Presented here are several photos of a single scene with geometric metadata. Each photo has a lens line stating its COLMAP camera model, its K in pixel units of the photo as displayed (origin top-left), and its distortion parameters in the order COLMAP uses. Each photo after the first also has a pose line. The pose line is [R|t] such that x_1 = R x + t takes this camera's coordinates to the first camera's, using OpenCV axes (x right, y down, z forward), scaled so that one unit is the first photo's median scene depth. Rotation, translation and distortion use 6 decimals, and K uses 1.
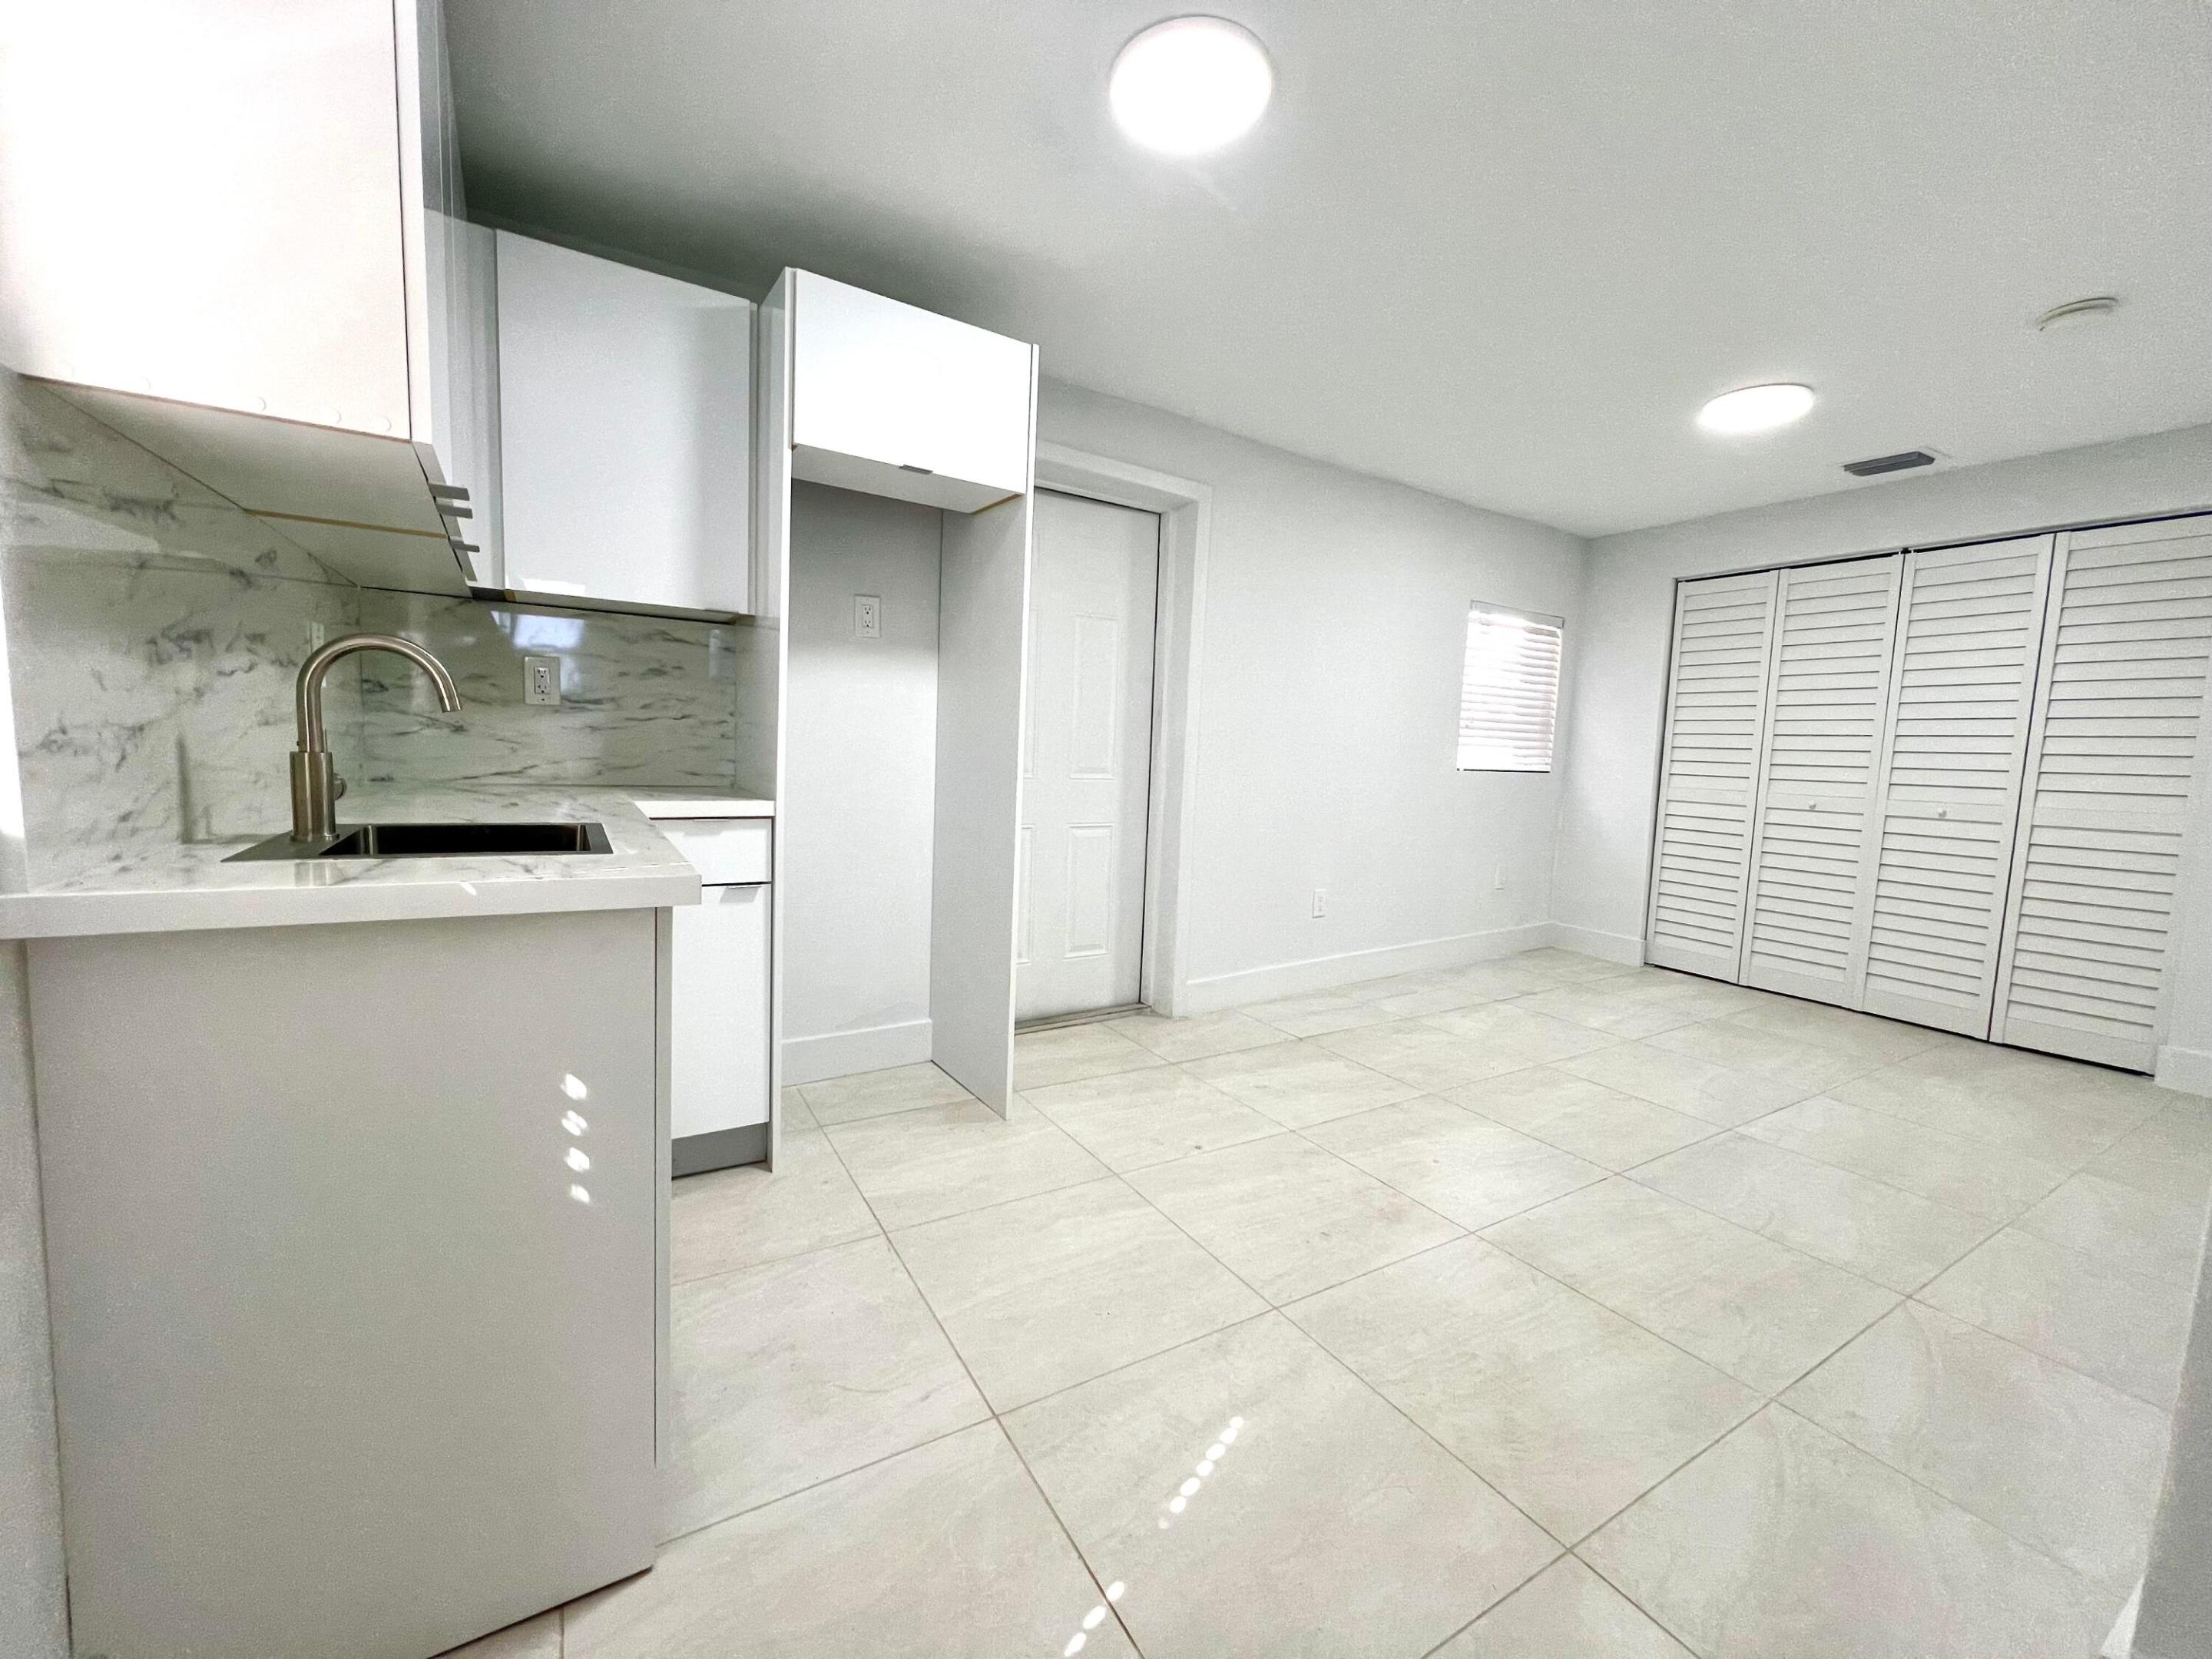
lens RADIAL K [[886.9, 0, 1099.5], [0, 886.9, 832.1], [0, 0, 1]] dist [0.002451, 0.000019]
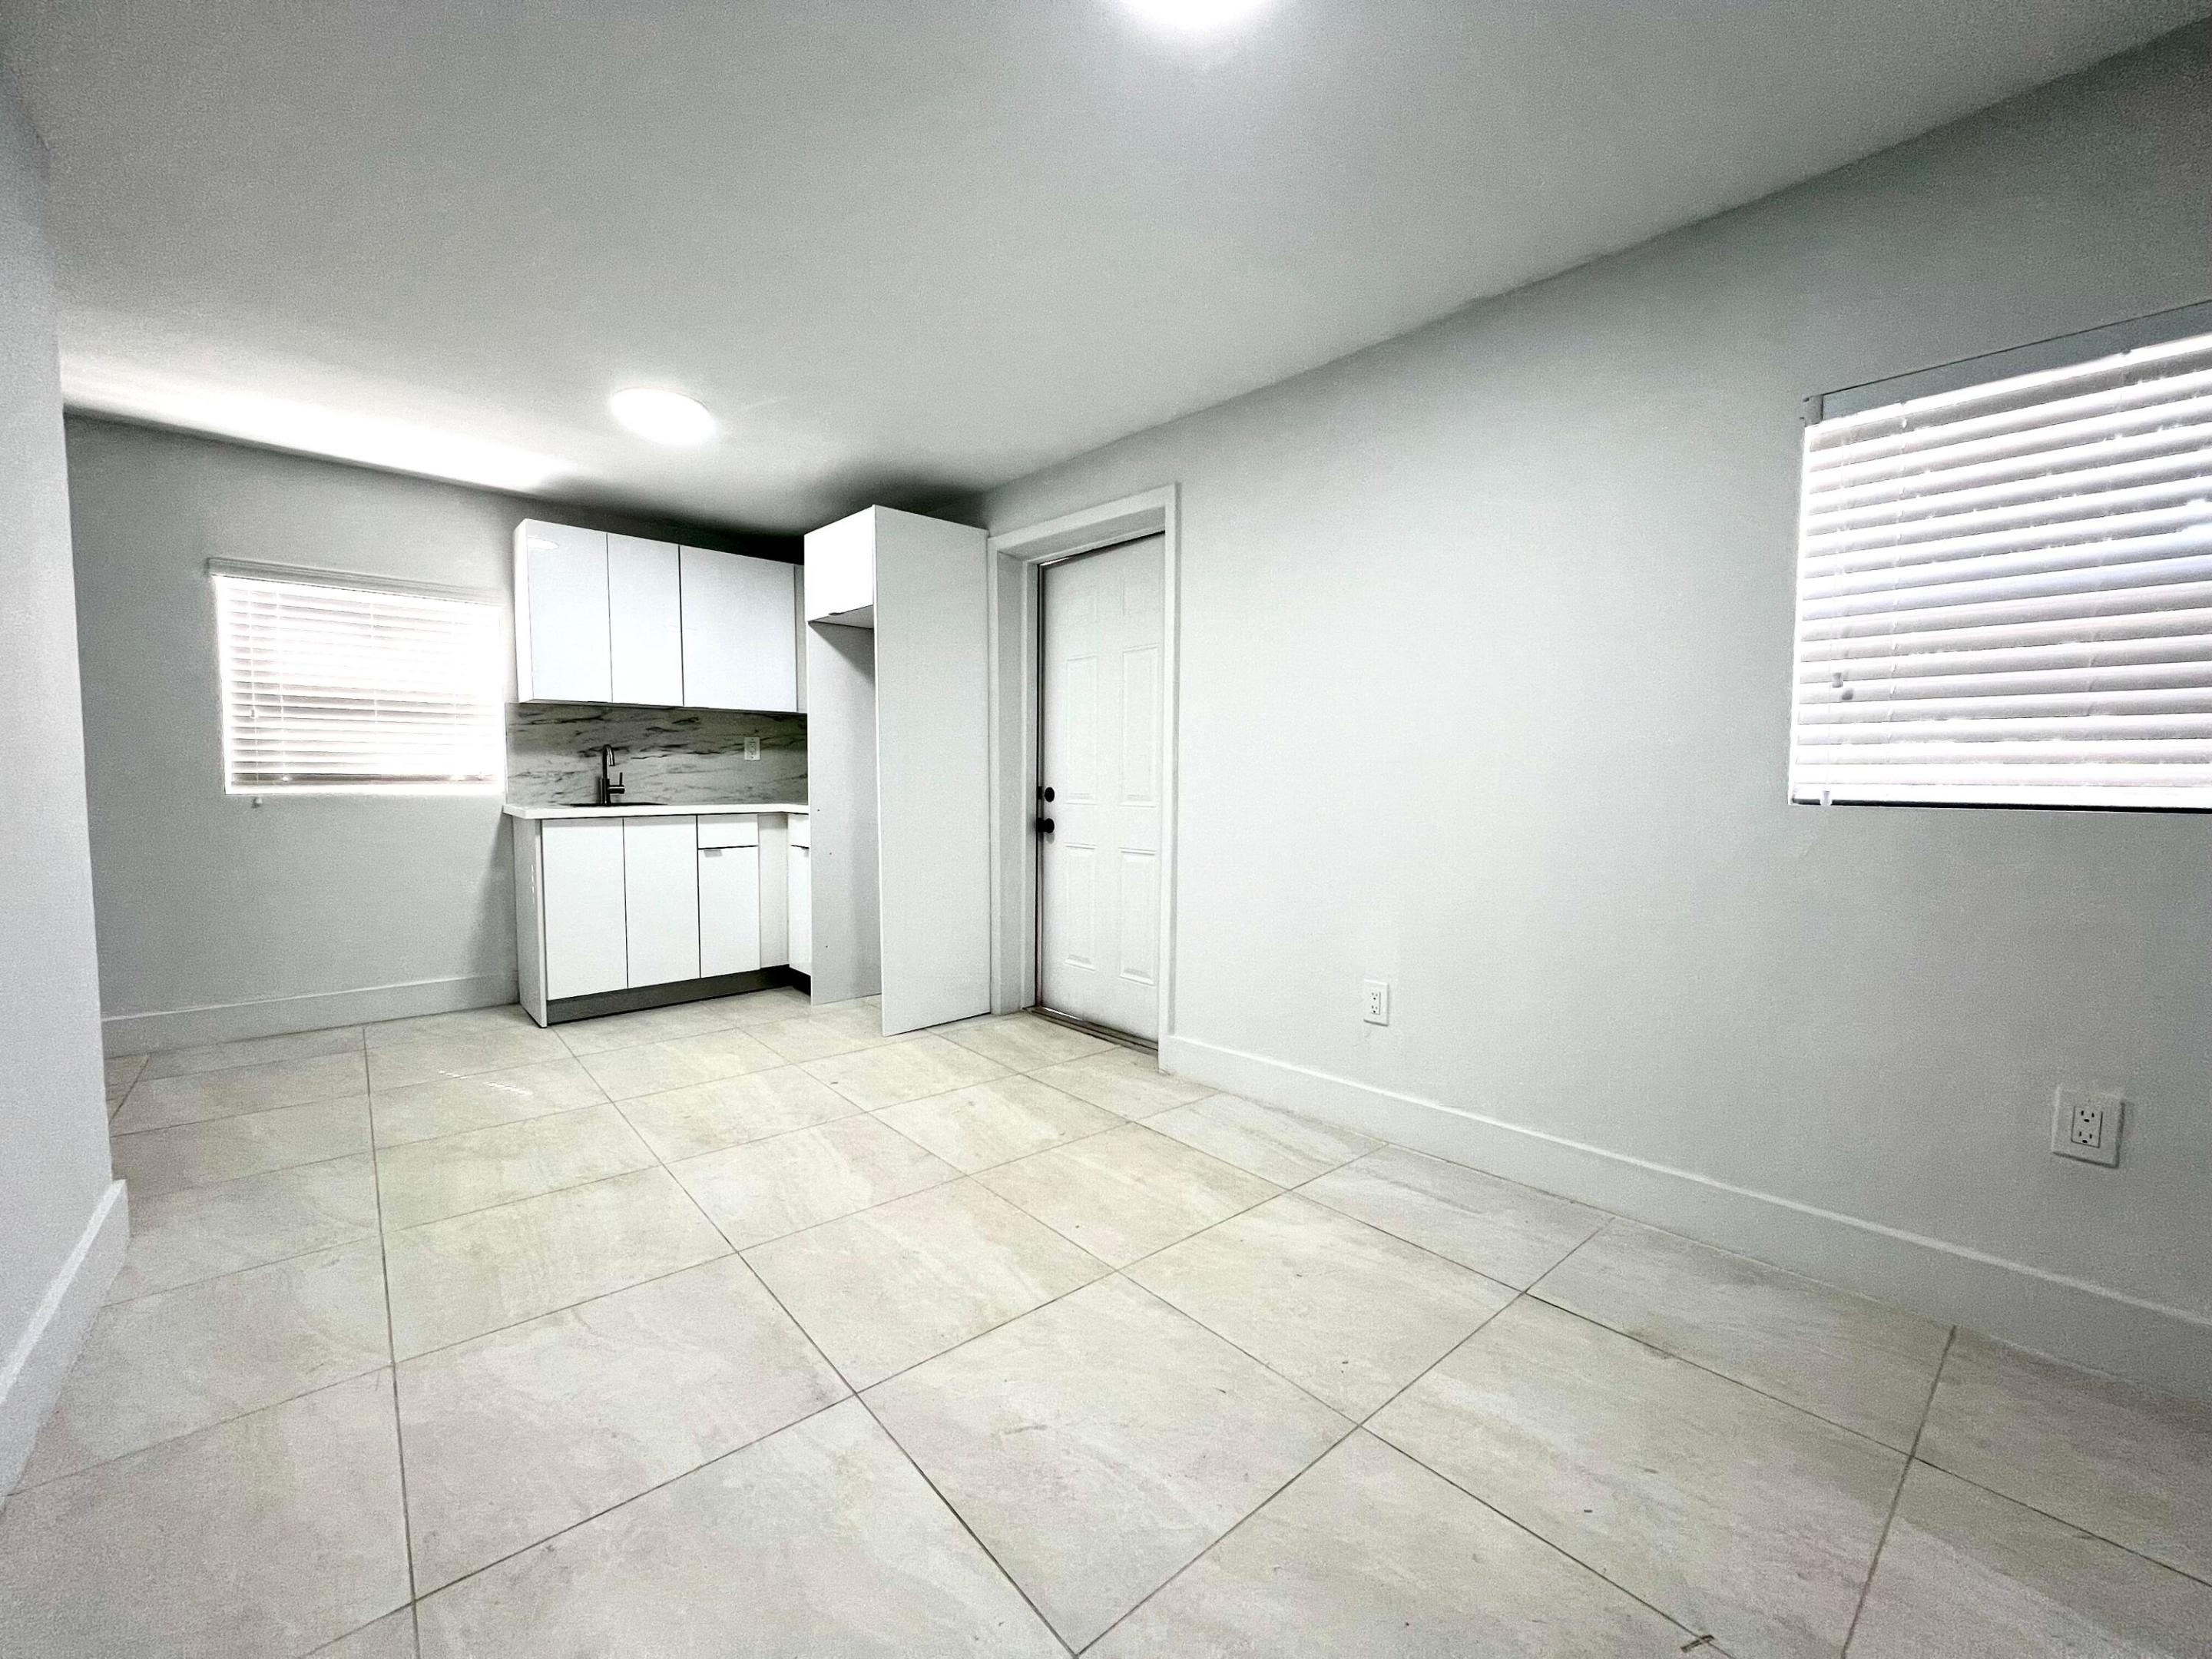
lens RADIAL K [[886.9, 0, 1097.4], [0, 886.9, 821.5], [0, 0, 1]] dist [0.002451, 0.000019]
pose [[0.166862, 0.012660, -0.985899, 1.228152], [-0.099984, 0.994980, -0.004145, -0.041603], [0.980898, 0.099266, 0.167290, 0.970130]]
